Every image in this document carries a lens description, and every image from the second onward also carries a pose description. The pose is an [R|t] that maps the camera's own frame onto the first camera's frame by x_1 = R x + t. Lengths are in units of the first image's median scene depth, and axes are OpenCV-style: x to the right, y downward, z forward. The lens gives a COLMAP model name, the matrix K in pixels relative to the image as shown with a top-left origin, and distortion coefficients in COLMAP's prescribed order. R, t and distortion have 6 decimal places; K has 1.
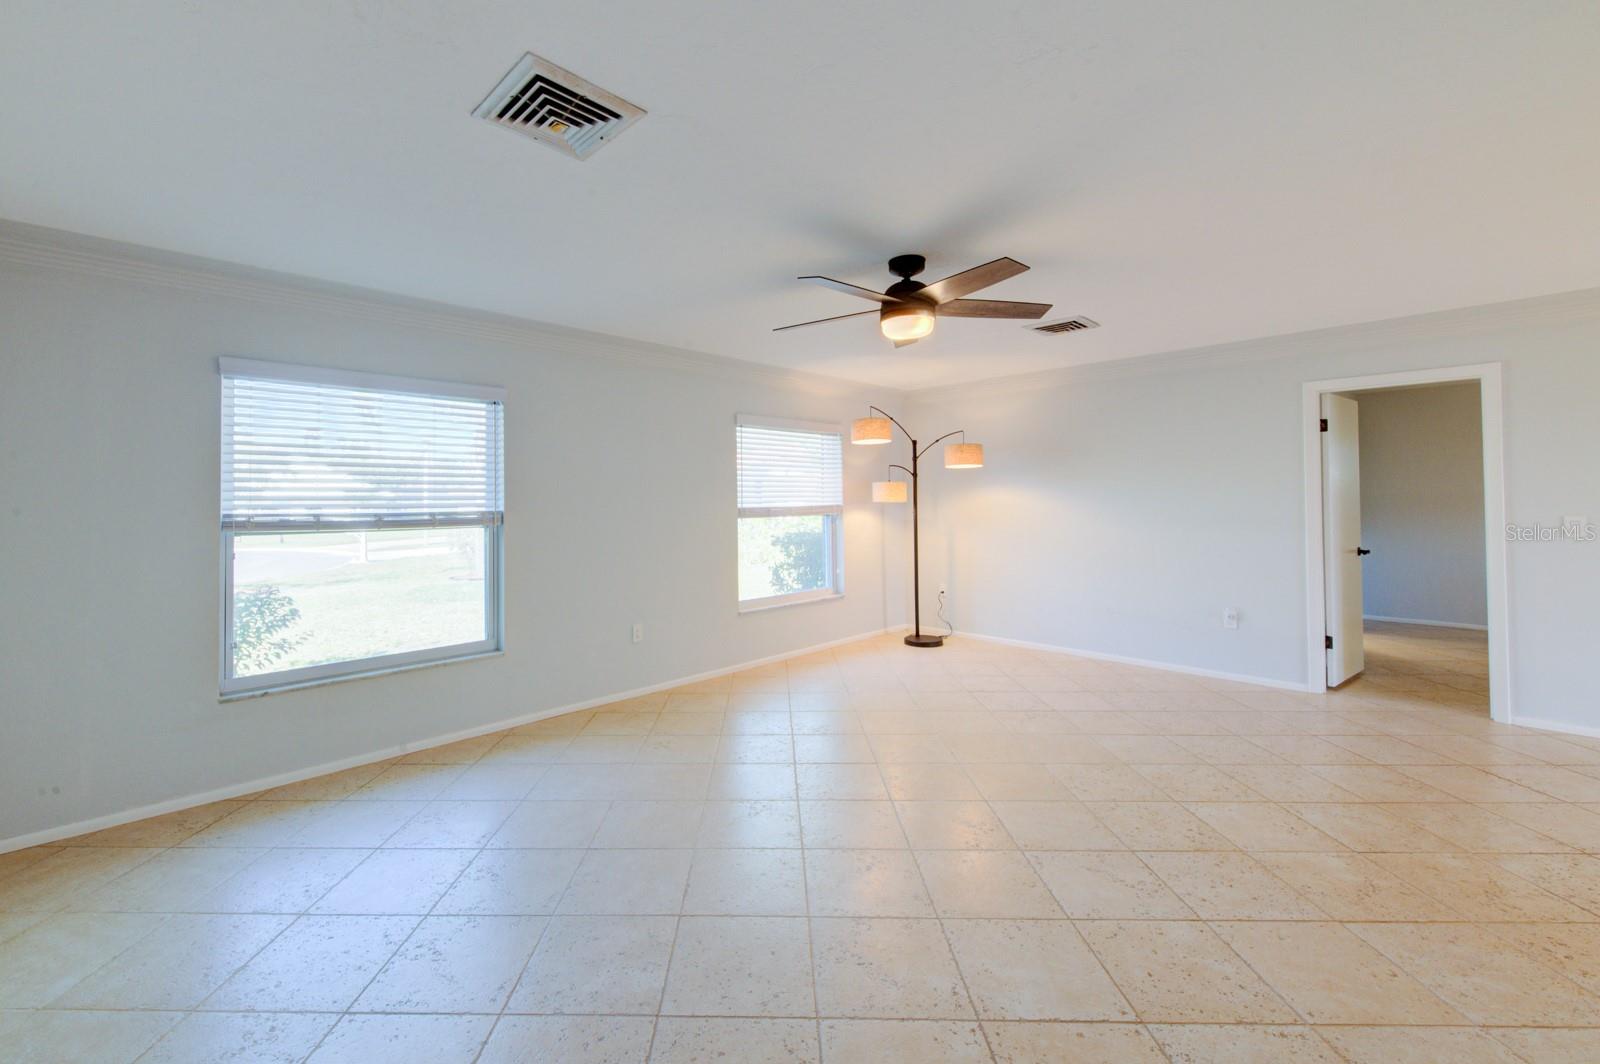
lens RADIAL K [[668.2, 0, 742.1], [0, 668.2, 491.4], [0, 0, 1]] dist [0.000905, -0.000241]
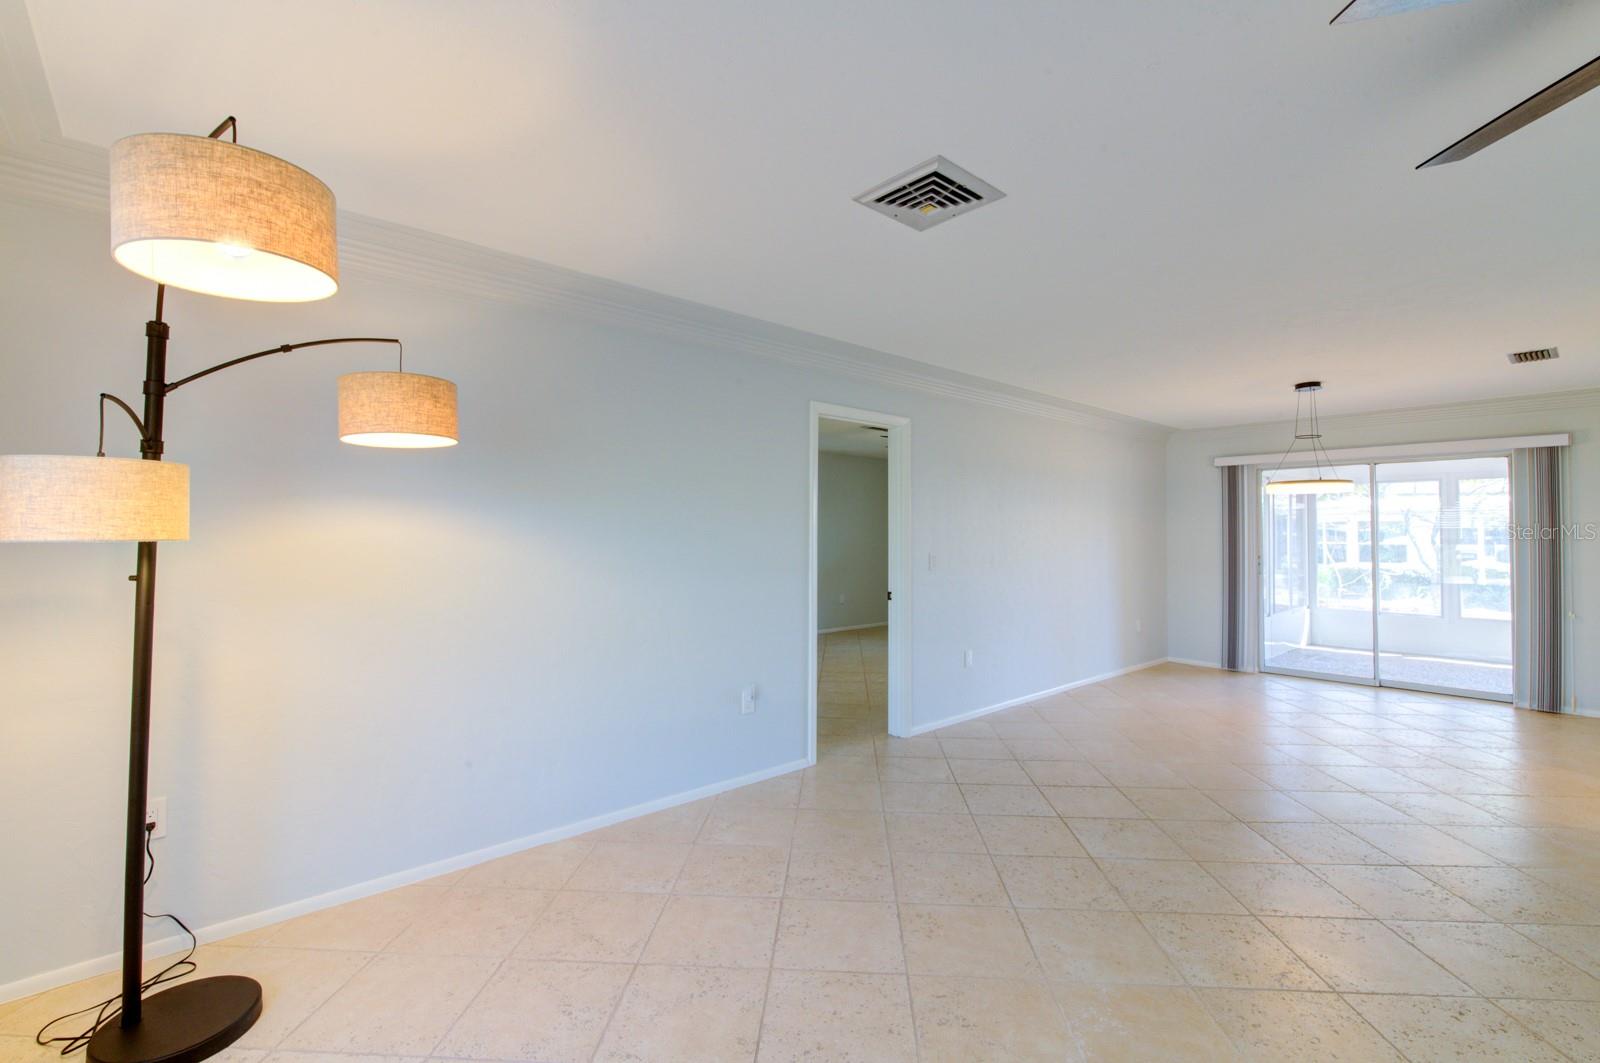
lens RADIAL K [[701.2, 0, 792.7], [0, 701.2, 529.0], [0, 0, 1]] dist [0.010810, -0.007658]
pose [[0.022996, 0.016517, 0.999599, -0.052470], [-0.017010, 0.999725, -0.016128, 0.017043], [-0.999591, -0.016632, 0.023271, 1.120407]]
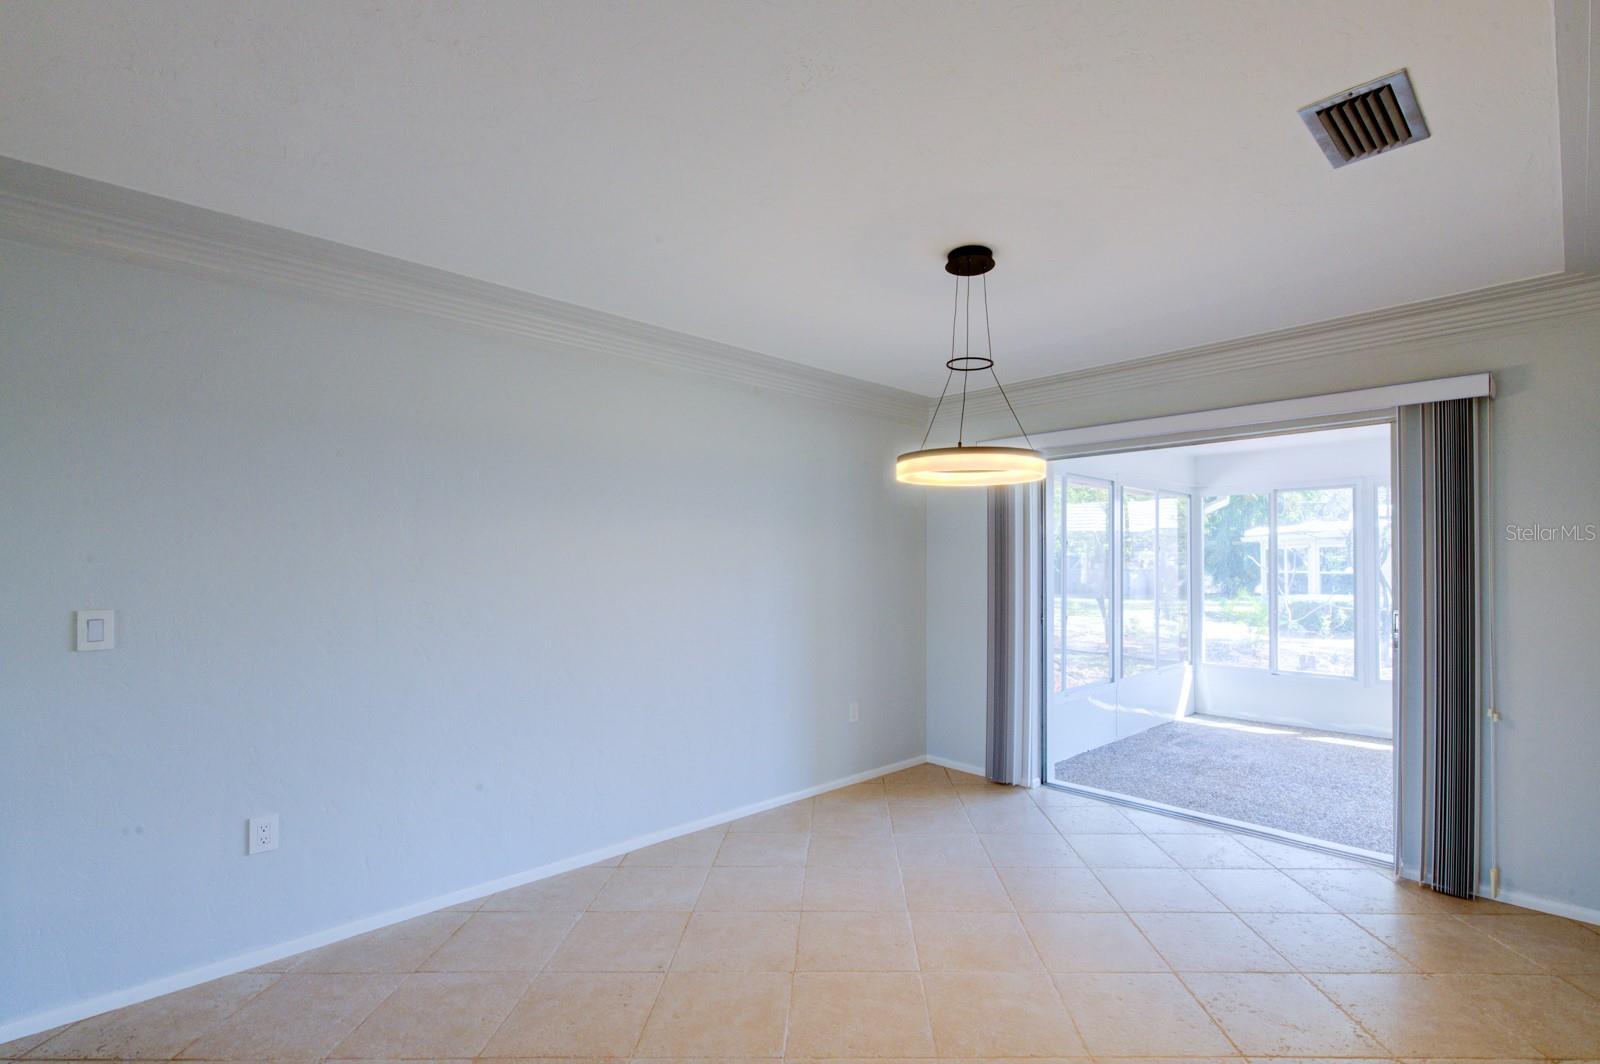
lens RADIAL K [[728.1, 0, 852.5], [0, 728.1, 567.3], [0, 0, 1]] dist [0.003743, 0.000376]
pose [[-0.040744, 0.000708, 0.999169, 0.583811], [-0.015692, 0.999876, -0.001349, -0.004697], [-0.999046, -0.015734, -0.040728, 0.373988]]
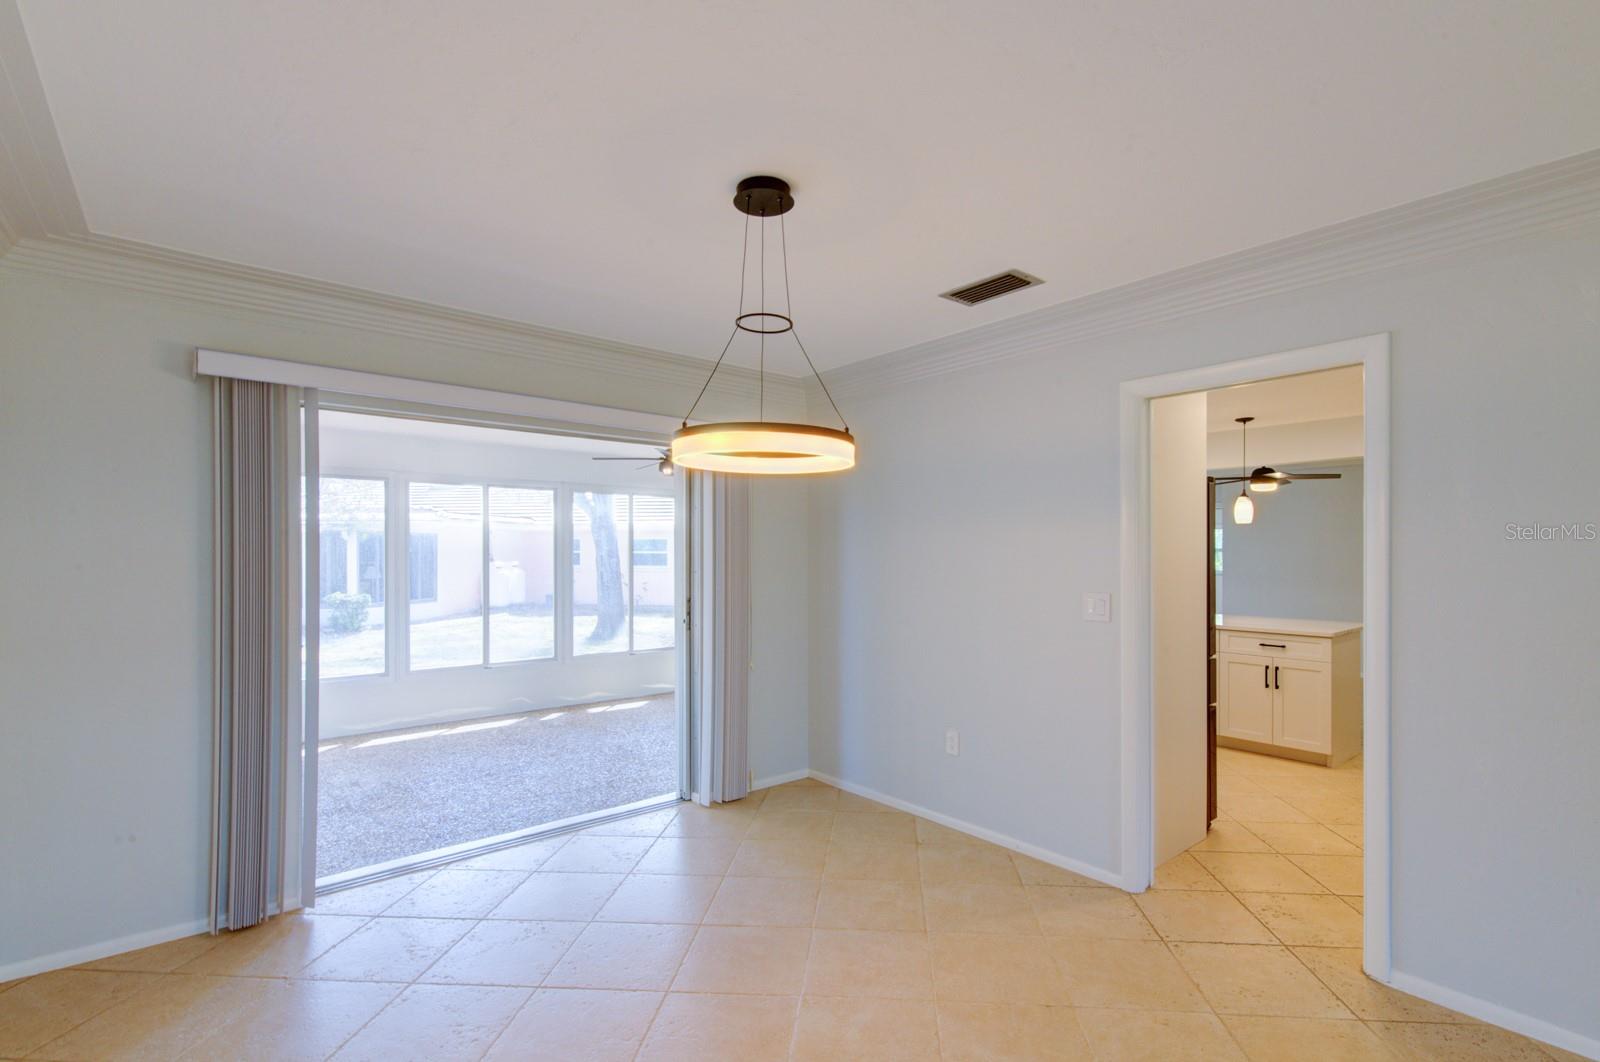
lens RADIAL K [[728.1, 0, 852.5], [0, 728.1, 566.3], [0, 0, 1]] dist [0.003743, 0.000376]
pose [[-0.999984, 0.005665, -0.000203, 1.121459], [0.005665, 0.999983, 0.000970, -0.010350], [0.000208, 0.000969, -1.000000, 0.759197]]
